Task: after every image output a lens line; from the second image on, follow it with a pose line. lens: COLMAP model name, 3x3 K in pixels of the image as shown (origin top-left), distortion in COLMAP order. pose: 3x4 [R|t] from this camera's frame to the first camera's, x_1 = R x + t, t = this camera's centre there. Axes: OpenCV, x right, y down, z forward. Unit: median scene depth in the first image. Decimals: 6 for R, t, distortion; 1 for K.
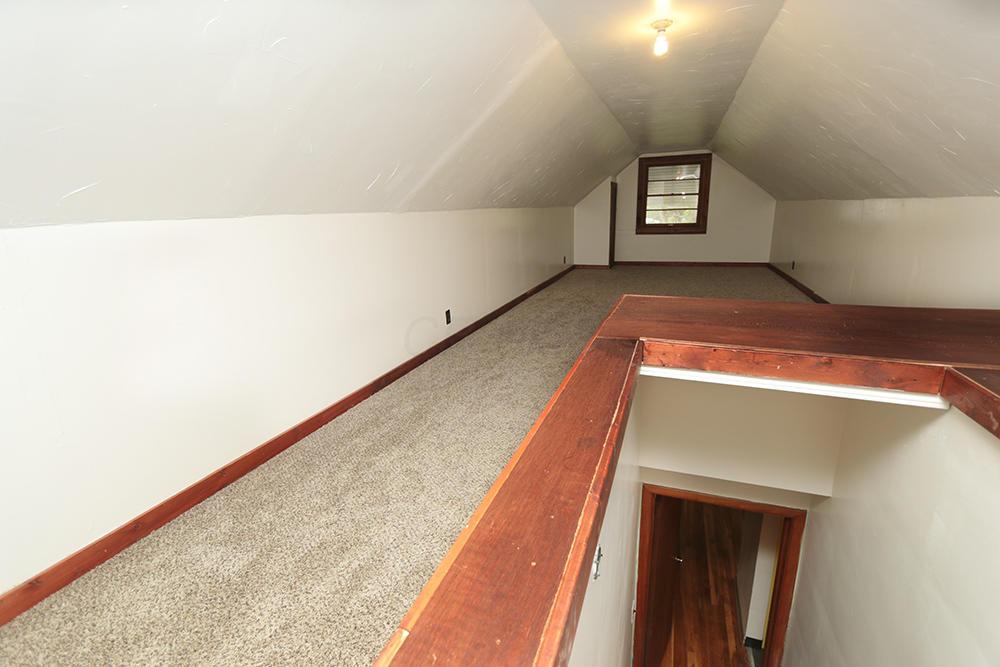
lens RADIAL K [[453.8, 0, 500.6], [0, 453.8, 336.1], [0, 0, 1]] dist [-0.021949, 0.002486]
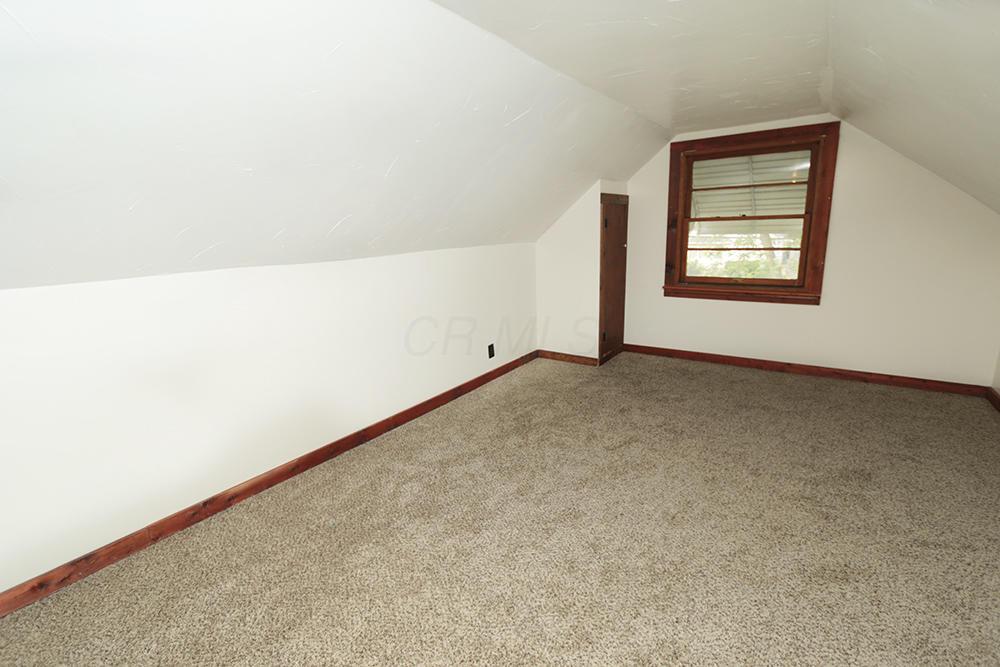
lens RADIAL K [[453.8, 0, 500.5], [0, 453.8, 330.3], [0, 0, 1]] dist [-0.021949, 0.002486]
pose [[0.973576, 0.055468, -0.221524, 0.240540], [-0.063199, 0.997609, -0.027958, -0.164414], [0.219444, 0.041219, 0.974754, 0.482899]]
